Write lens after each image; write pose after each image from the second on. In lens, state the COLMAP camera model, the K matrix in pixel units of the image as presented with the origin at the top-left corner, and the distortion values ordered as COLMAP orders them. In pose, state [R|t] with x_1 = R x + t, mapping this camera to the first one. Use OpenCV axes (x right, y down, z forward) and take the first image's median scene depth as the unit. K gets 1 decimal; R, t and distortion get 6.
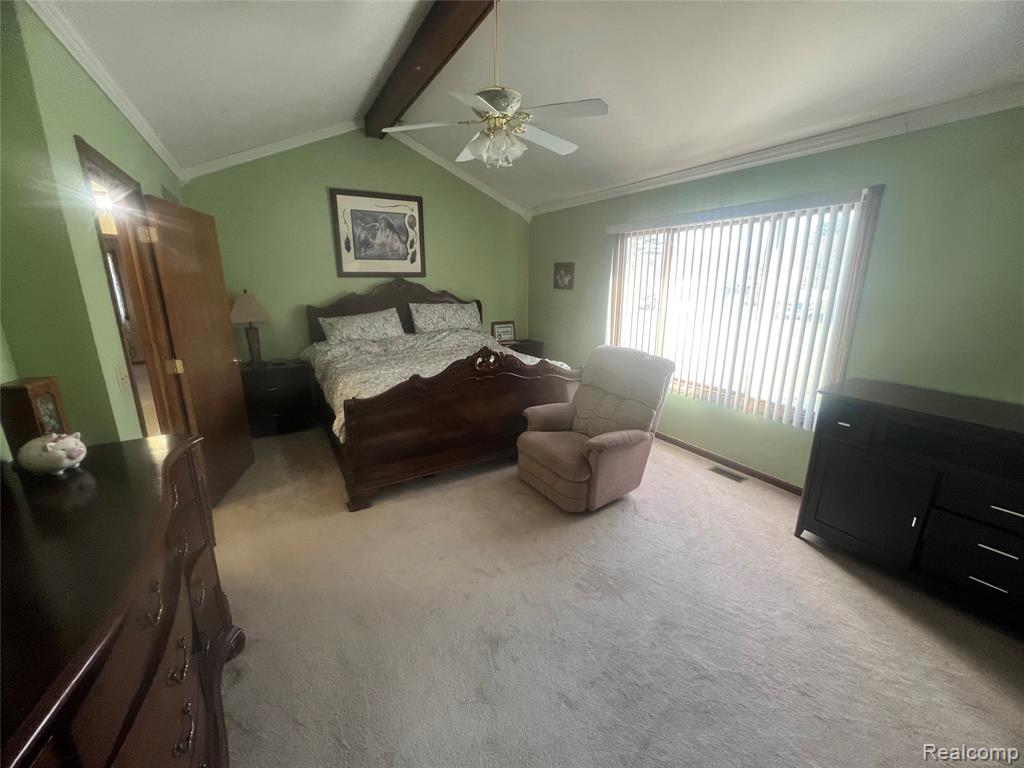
lens RADIAL K [[411.2, 0, 511.0], [0, 411.2, 382.2], [0, 0, 1]] dist [-0.003125, 0.000523]
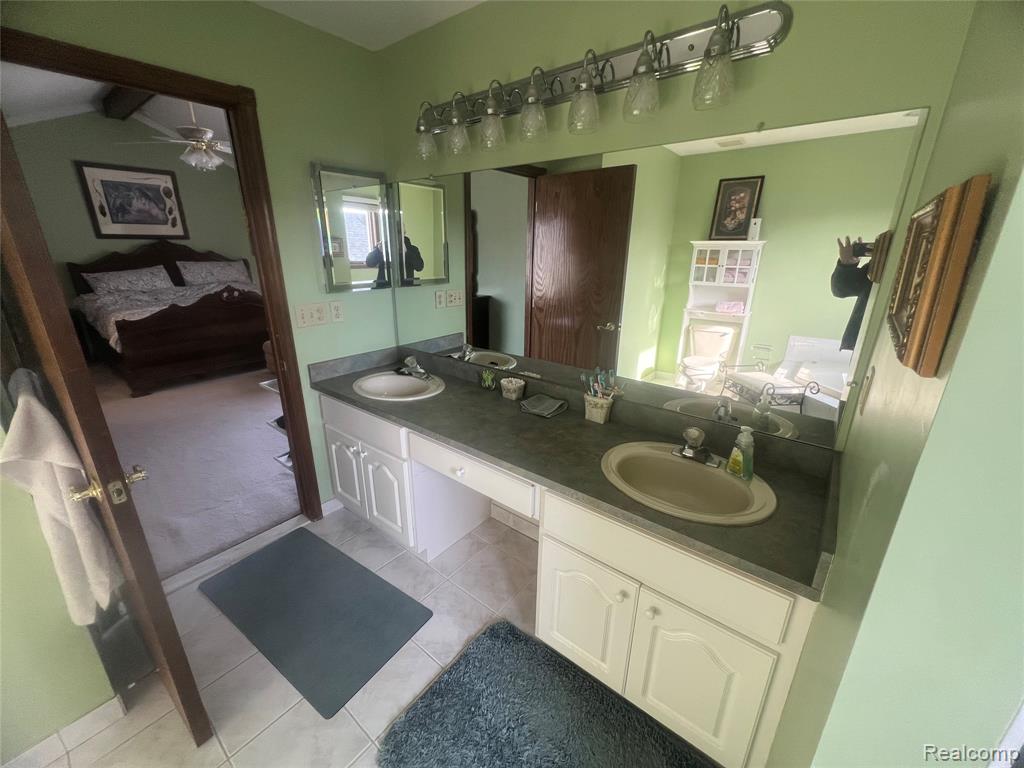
lens RADIAL K [[411.2, 0, 512.9], [0, 411.2, 383.6], [0, 0, 1]] dist [-0.003125, 0.000523]
pose [[0.931243, -0.111797, 0.346826, 0.227781], [0.085322, 0.992213, 0.090739, 0.147364], [-0.354270, -0.054908, 0.933530, -0.524743]]
